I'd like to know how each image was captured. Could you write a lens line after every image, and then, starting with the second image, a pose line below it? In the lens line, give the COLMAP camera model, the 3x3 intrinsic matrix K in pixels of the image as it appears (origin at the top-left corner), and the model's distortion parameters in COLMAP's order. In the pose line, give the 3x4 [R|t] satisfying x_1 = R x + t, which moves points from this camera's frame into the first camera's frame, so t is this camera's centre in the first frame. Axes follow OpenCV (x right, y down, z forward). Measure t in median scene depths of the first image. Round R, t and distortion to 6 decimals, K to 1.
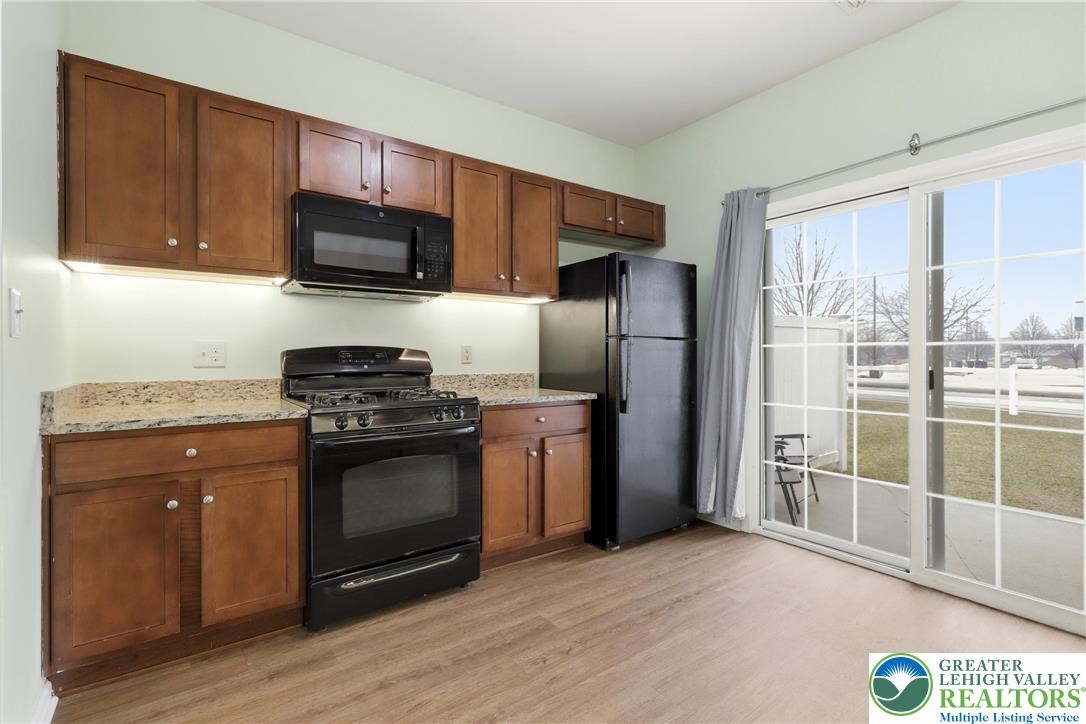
lens RADIAL K [[506.4, 0, 536.3], [0, 506.4, 357.3], [0, 0, 1]] dist [0.000045, 0.002847]
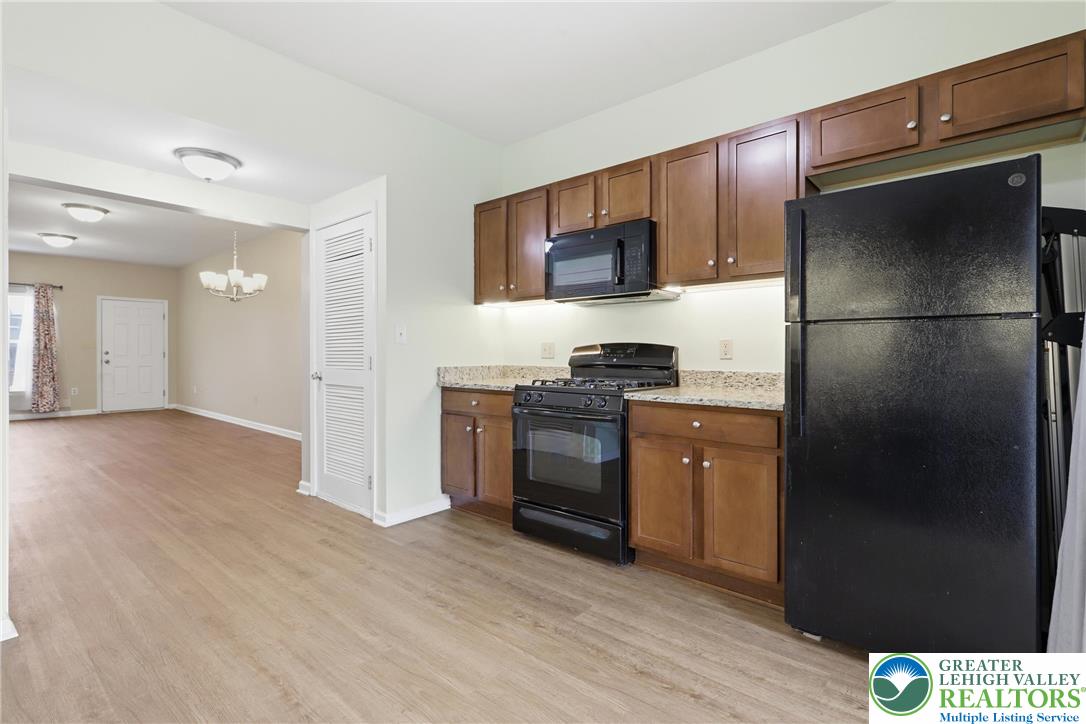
lens RADIAL K [[506.4, 0, 543.9], [0, 506.4, 354.0], [0, 0, 1]] dist [0.000045, 0.002847]
pose [[0.240322, 0.006869, -0.970669, 0.983249], [-0.001083, 0.999976, 0.006808, -0.004578], [0.970693, -0.000585, 0.240324, 0.667952]]
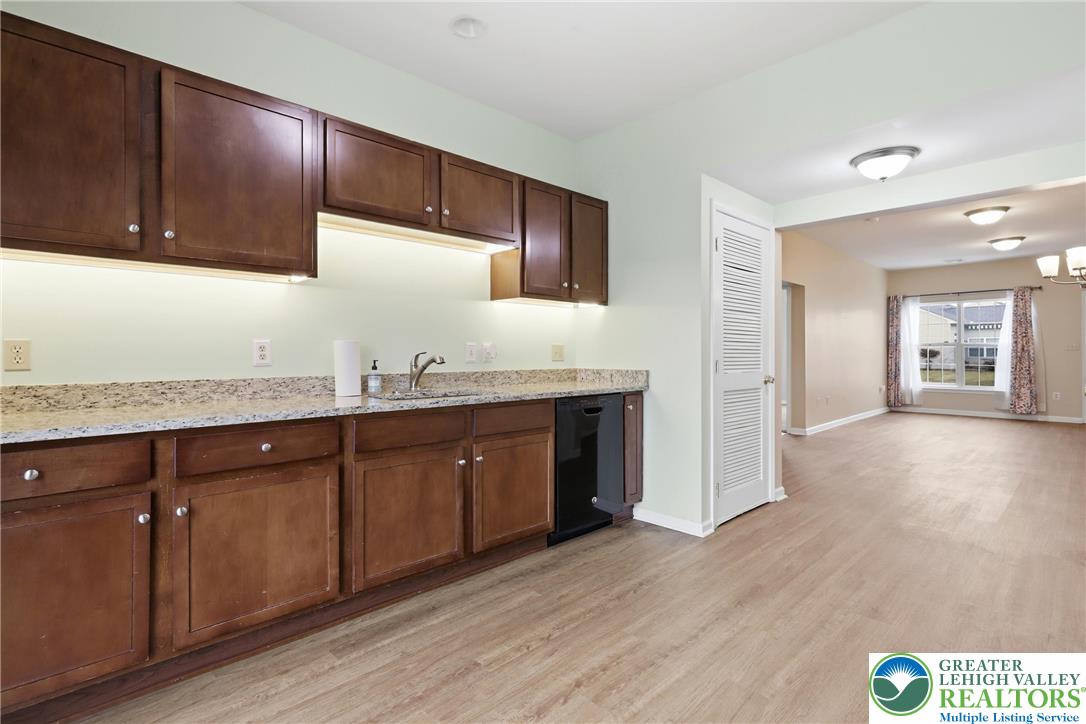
lens RADIAL K [[506.4, 0, 532.7], [0, 506.4, 351.5], [0, 0, 1]] dist [0.000045, 0.002847]
pose [[-0.989344, 0.002141, -0.145583, 0.525441], [0.002724, 0.999989, -0.003800, -0.006227], [0.145573, -0.004156, -0.989339, 1.333355]]
